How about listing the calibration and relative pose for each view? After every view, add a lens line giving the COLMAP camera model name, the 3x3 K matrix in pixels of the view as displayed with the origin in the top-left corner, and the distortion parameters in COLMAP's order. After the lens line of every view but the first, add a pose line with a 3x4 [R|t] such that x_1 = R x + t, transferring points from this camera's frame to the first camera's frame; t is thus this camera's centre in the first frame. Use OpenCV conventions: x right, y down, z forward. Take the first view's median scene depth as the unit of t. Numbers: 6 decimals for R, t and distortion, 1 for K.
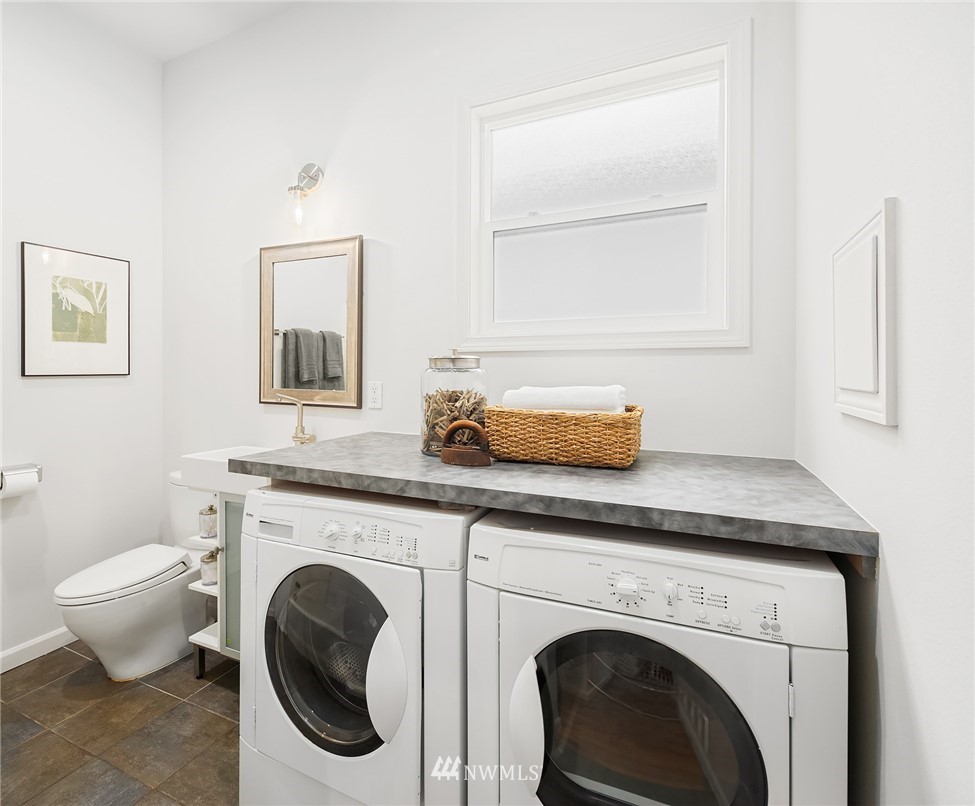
lens RADIAL K [[493.3, 0, 482.5], [0, 493.3, 373.4], [0, 0, 1]] dist [-0.003817, -0.001714]
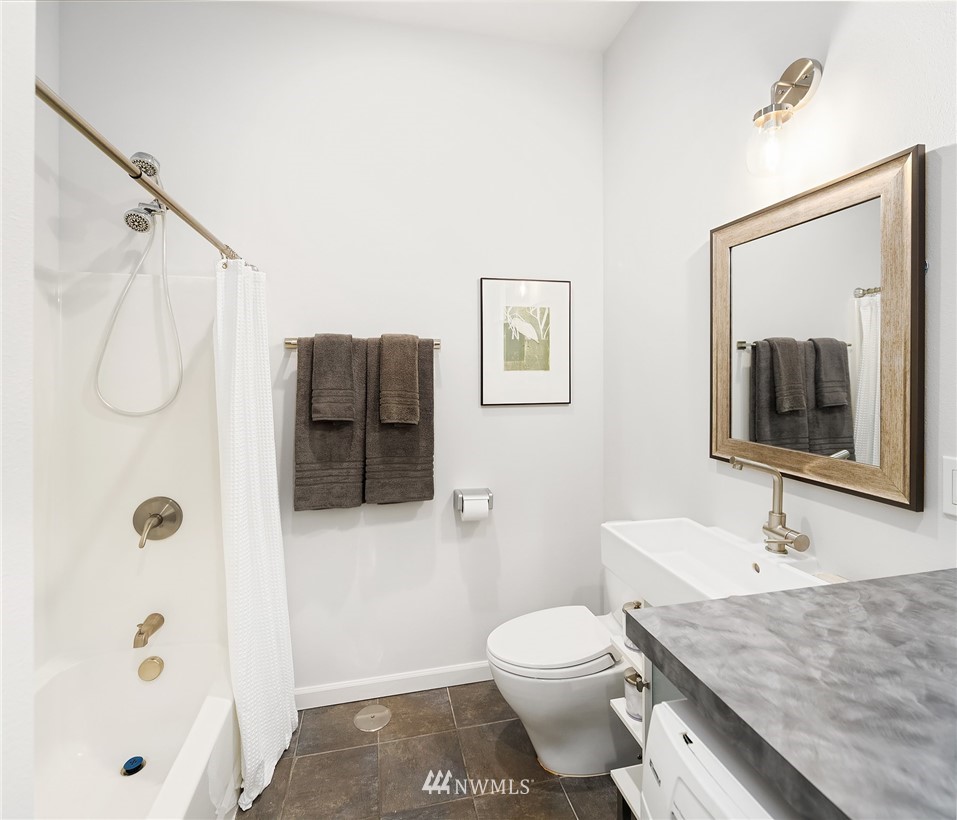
lens RADIAL K [[466.3, 0, 474.2], [0, 466.3, 372.3], [0, 0, 1]] dist [0.004932, -0.000320]
pose [[0.596904, -0.004968, -0.802297, -0.134744], [-0.001453, 0.999972, -0.007273, -0.054974], [0.802311, 0.005507, 0.596881, 0.368820]]
